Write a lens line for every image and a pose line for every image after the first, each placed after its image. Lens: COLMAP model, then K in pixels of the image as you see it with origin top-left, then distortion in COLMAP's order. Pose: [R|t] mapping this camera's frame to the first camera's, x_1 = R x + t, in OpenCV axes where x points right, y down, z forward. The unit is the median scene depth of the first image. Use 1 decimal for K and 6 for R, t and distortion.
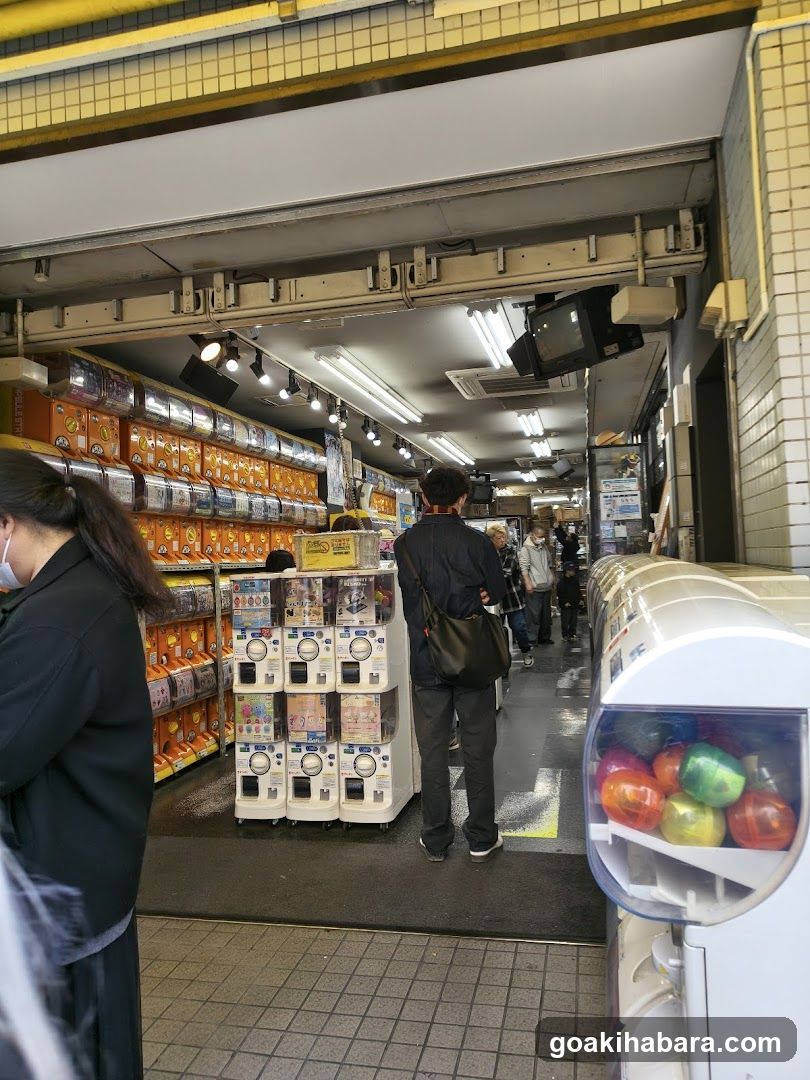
lens RADIAL K [[734.4, 0, 435.2], [0, 734.4, 539.7], [0, 0, 1]] dist [-0.000359, -0.003594]
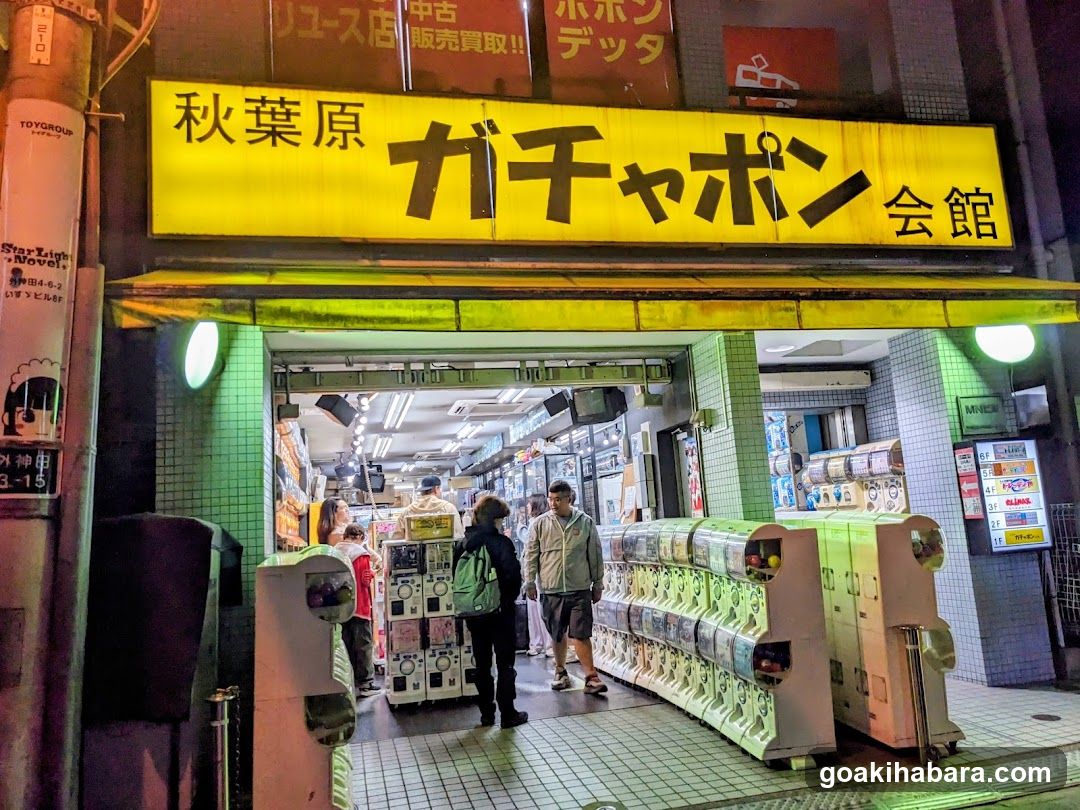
lens RADIAL K [[862.7, 0, 568.8], [0, 862.7, 409.2], [0, 0, 1]] dist [0.006469, 0.000001]
pose [[0.898612, 0.039104, 0.436997, -0.581044], [0.021320, 0.990952, -0.132514, 0.014589], [-0.438225, 0.128395, 0.889648, -0.636306]]
